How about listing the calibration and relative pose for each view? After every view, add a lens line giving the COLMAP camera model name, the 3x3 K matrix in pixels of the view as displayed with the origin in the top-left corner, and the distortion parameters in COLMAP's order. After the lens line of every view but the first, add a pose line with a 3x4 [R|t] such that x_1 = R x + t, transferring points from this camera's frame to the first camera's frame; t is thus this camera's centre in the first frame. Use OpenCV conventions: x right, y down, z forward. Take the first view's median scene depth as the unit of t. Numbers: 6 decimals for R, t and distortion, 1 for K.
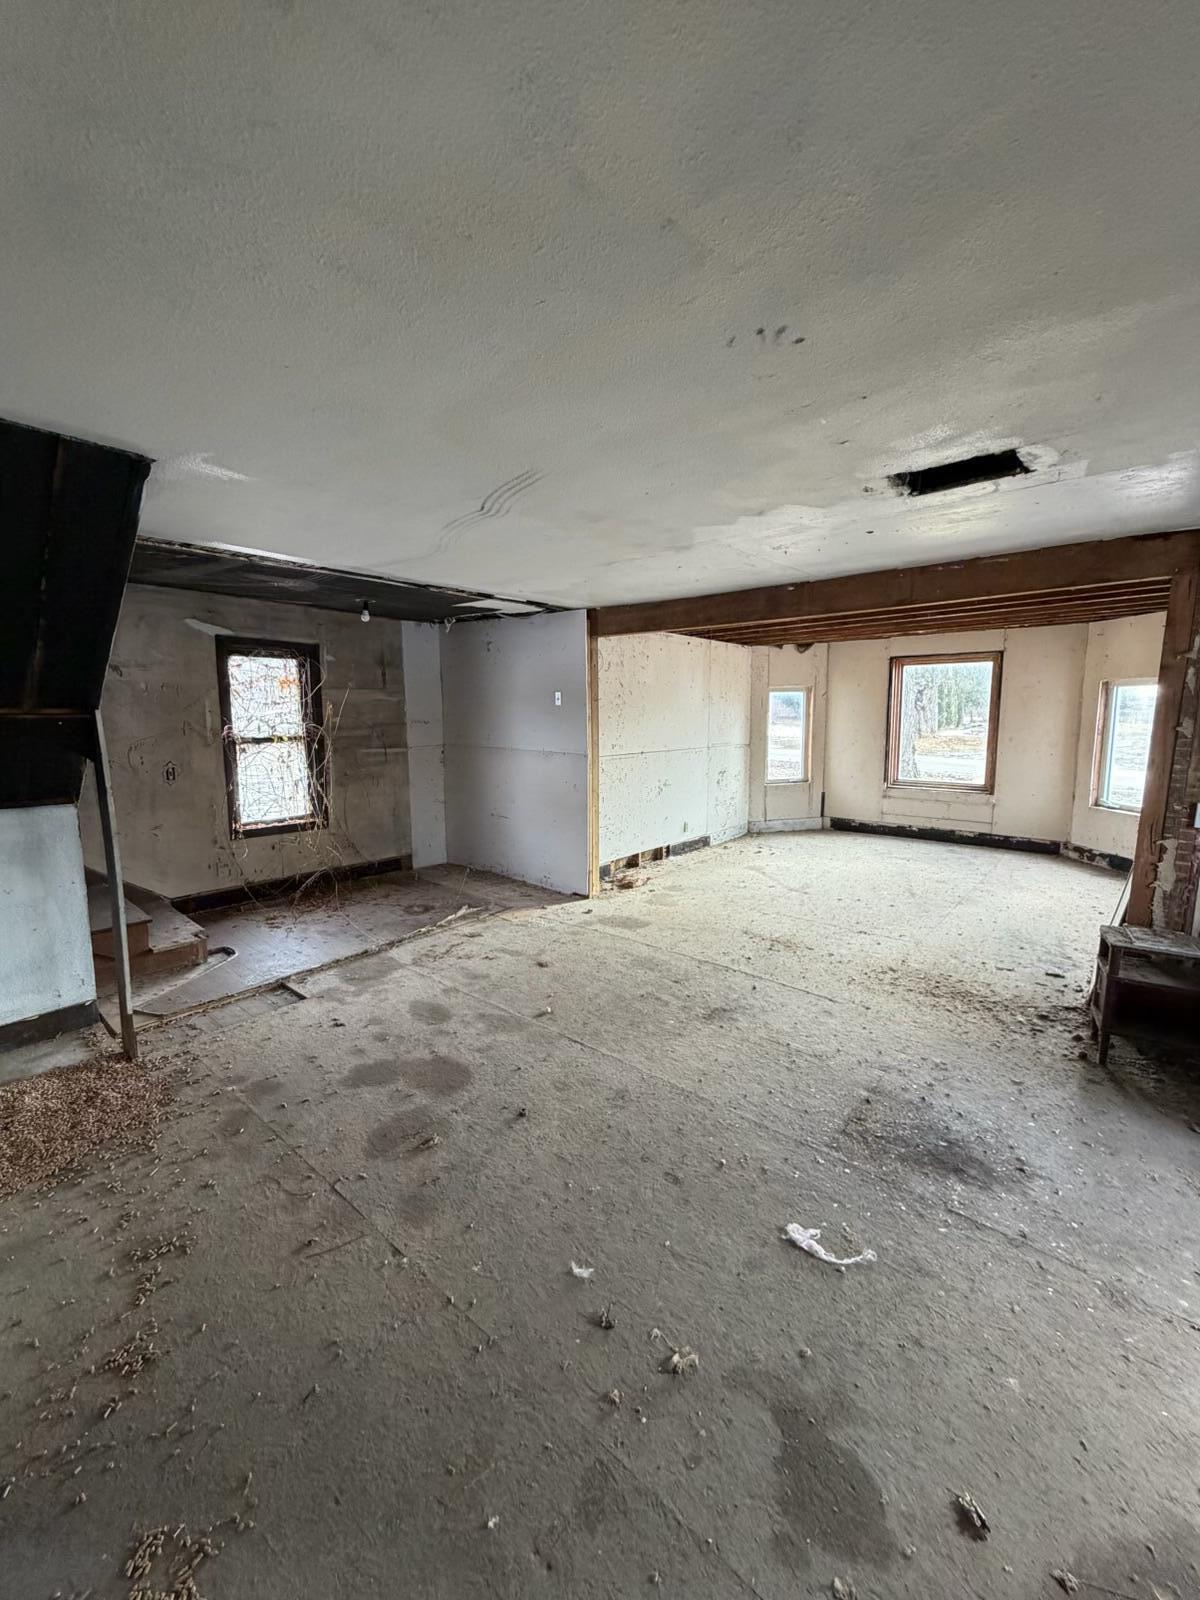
lens RADIAL K [[636.9, 0, 594.7], [0, 636.9, 797.5], [0, 0, 1]] dist [-0.002178, 0.001056]
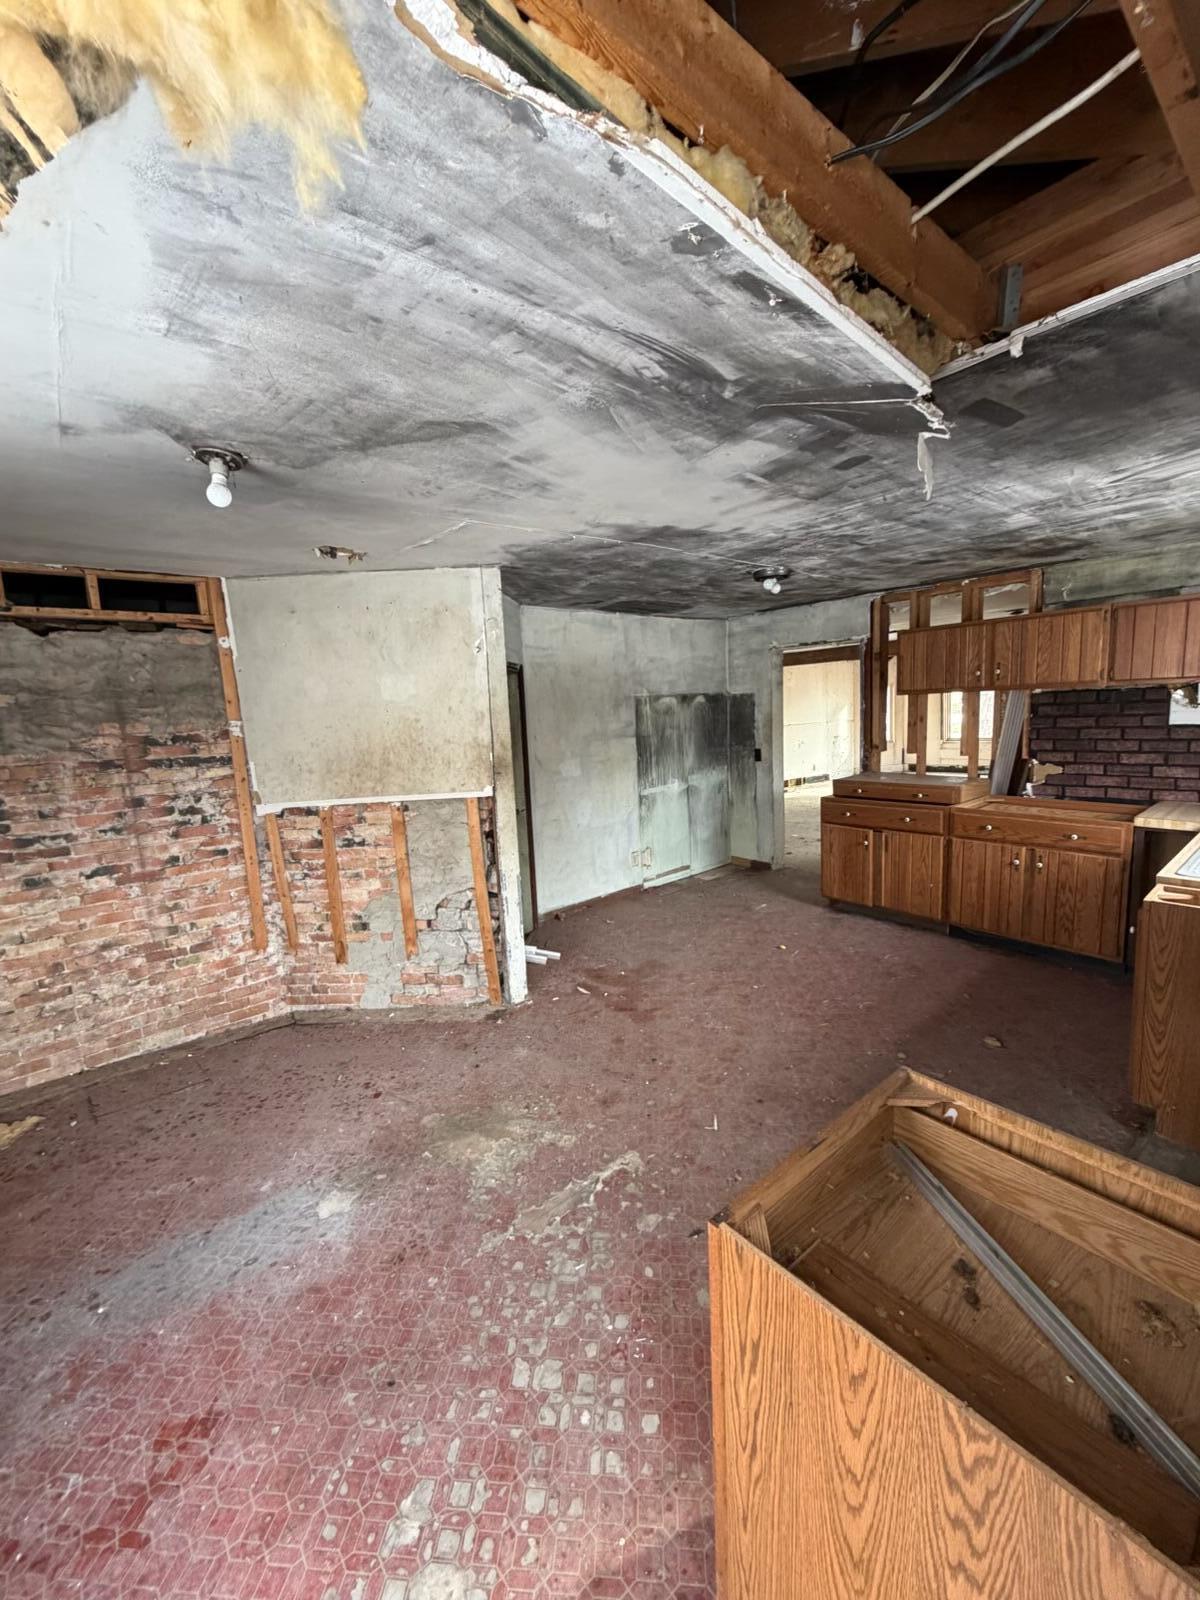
lens RADIAL K [[636.9, 0, 597.9], [0, 636.9, 795.4], [0, 0, 1]] dist [-0.002178, 0.001056]
pose [[0.984566, -0.021917, -0.173635, -0.141767], [0.021643, 0.999760, -0.003472, 0.117240], [0.173669, -0.000339, 0.984804, -0.831997]]
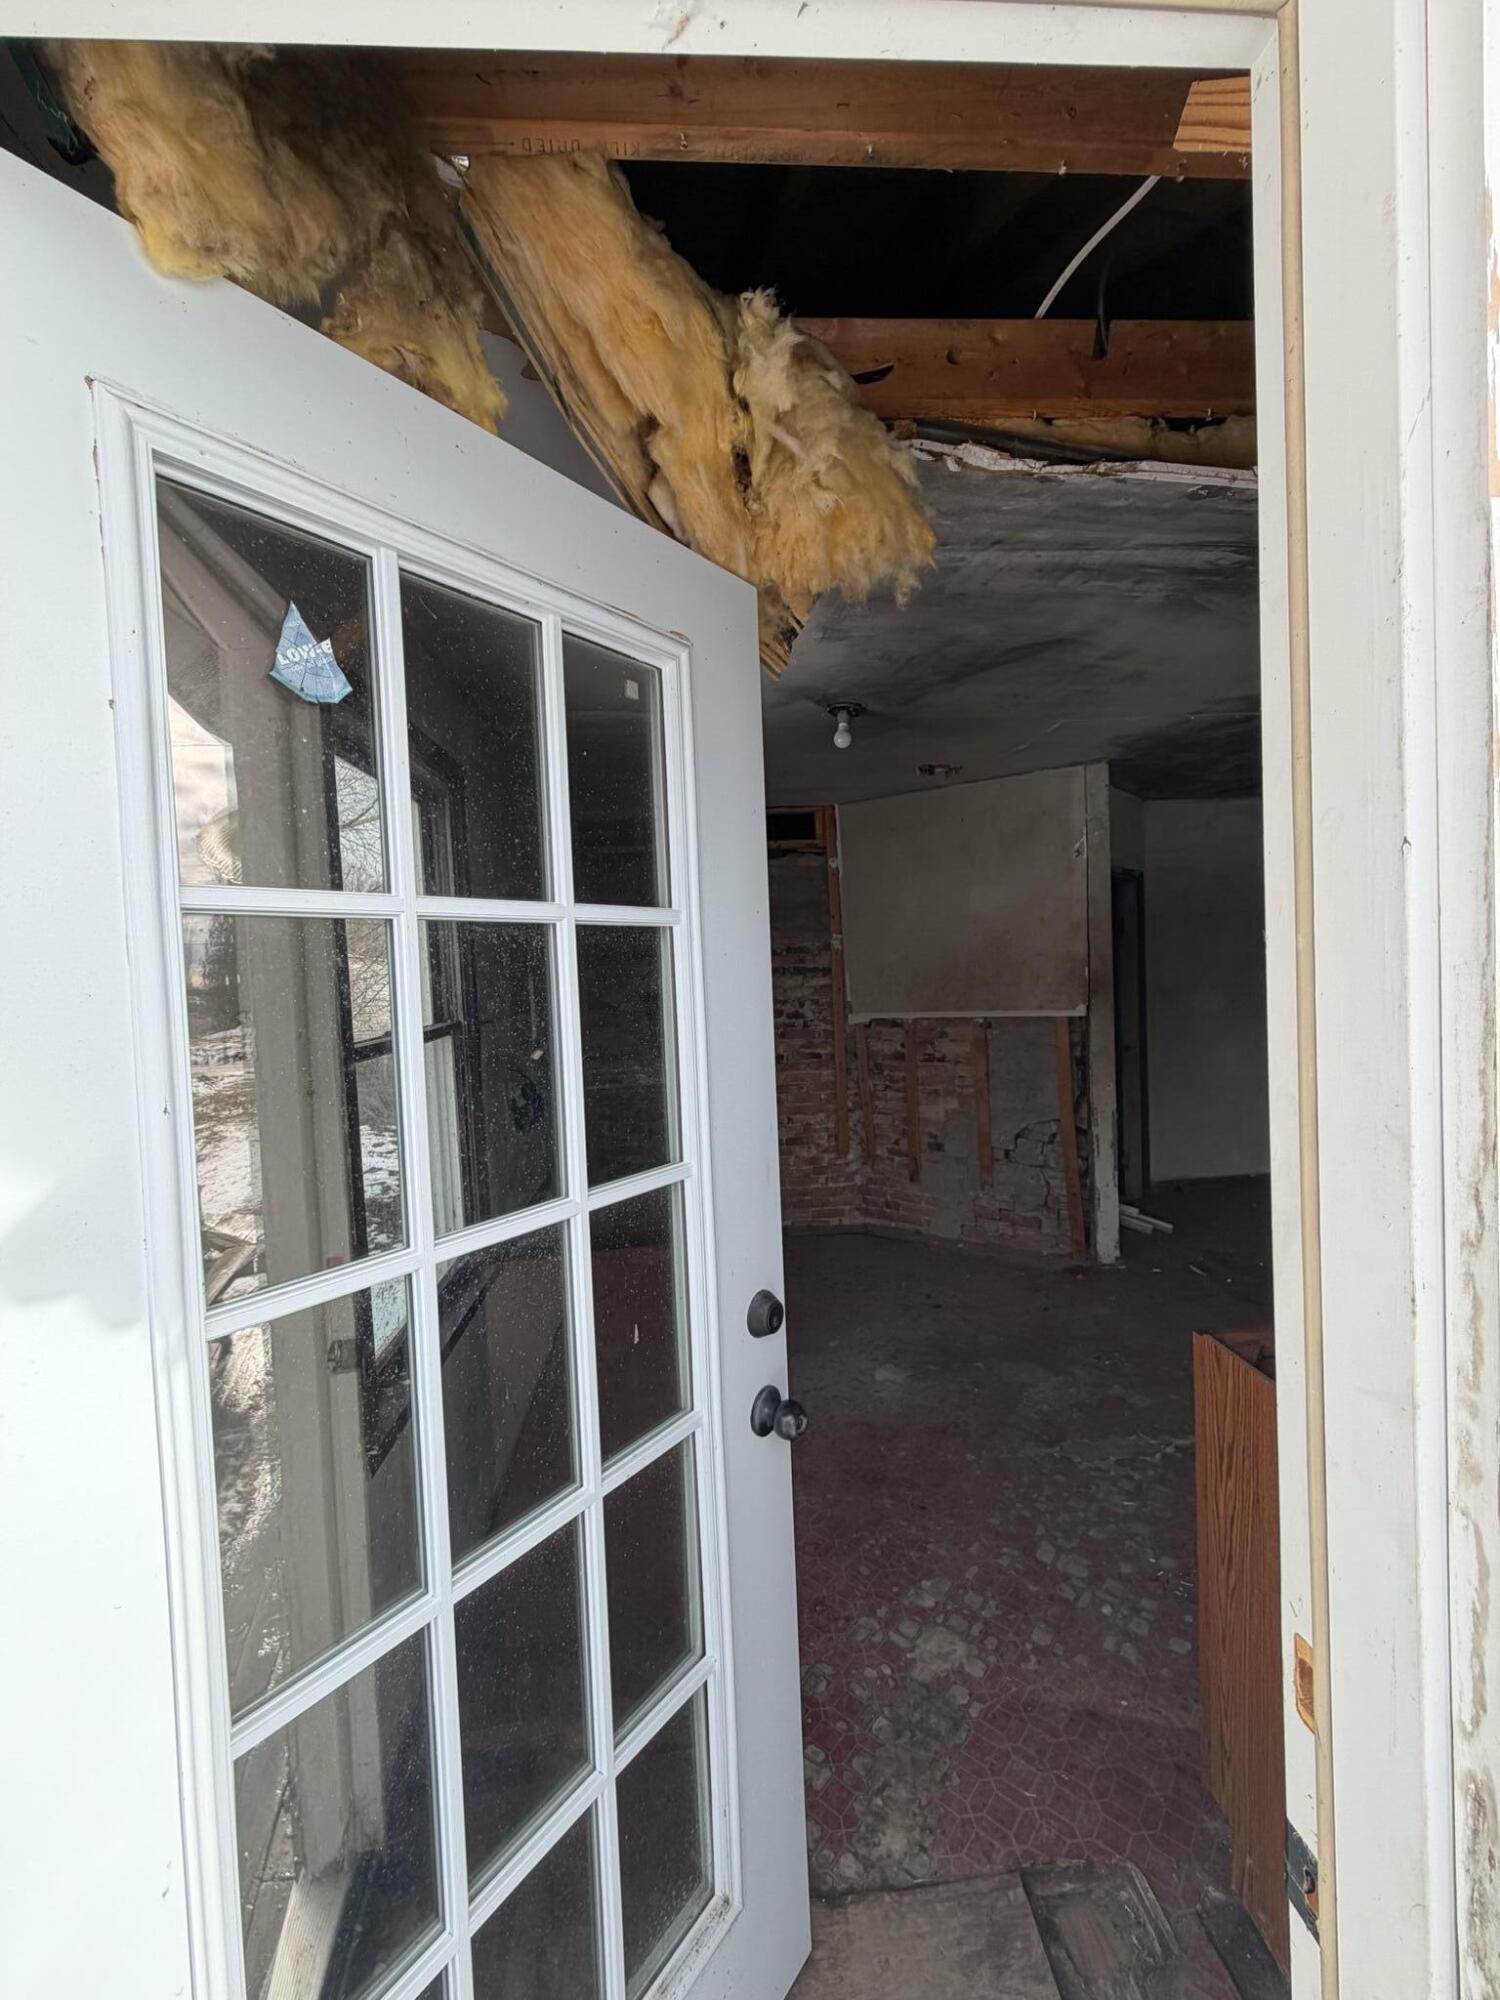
lens RADIAL K [[796.1, 0, 750.3], [0, 796.1, 995.3], [0, 0, 1]] dist [-0.002178, 0.001056]
pose [[0.706109, -0.001634, -0.708101, -0.087105], [-0.061051, 0.996133, -0.063179, 0.146644], [0.705466, 0.087842, 0.703279, -0.903887]]
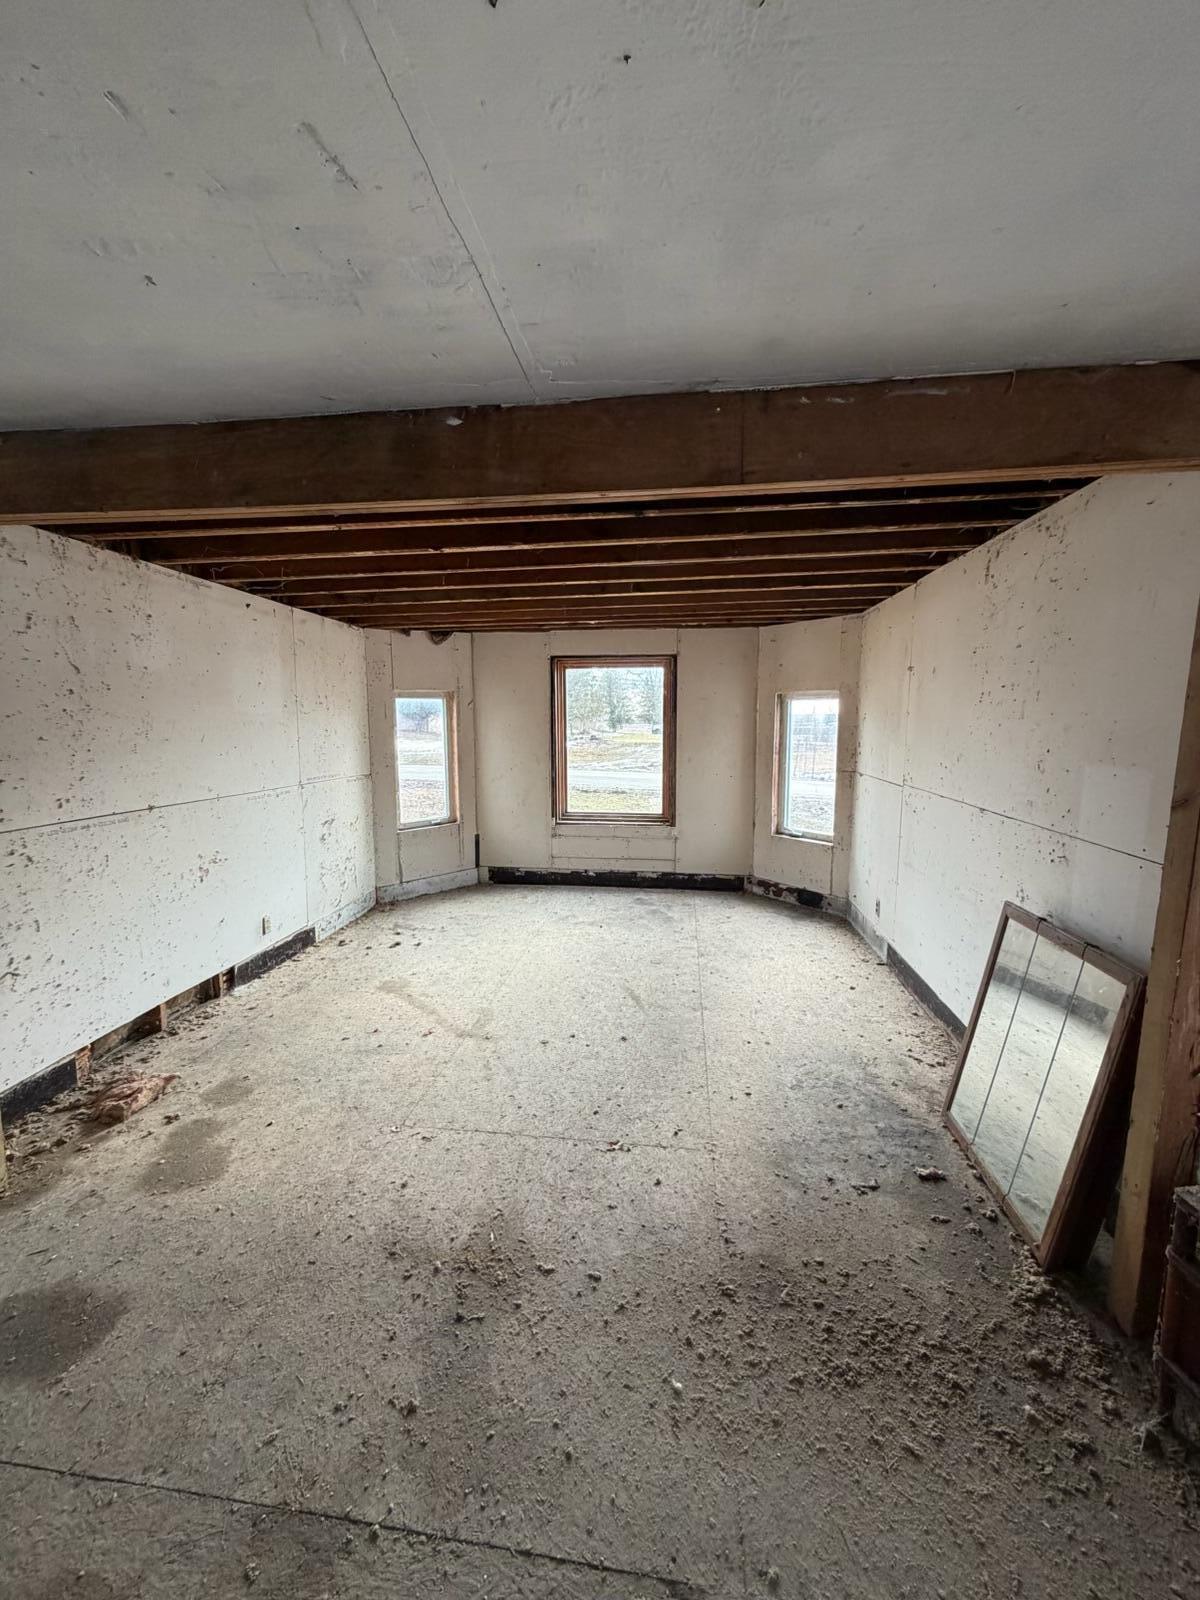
lens RADIAL K [[636.9, 0, 598.0], [0, 636.9, 792.6], [0, 0, 1]] dist [-0.002178, 0.001056]
pose [[0.835047, -0.053860, 0.547536, 0.085973], [0.068541, 0.997628, -0.006397, -0.050150], [-0.545893, 0.042870, 0.836757, 0.352979]]
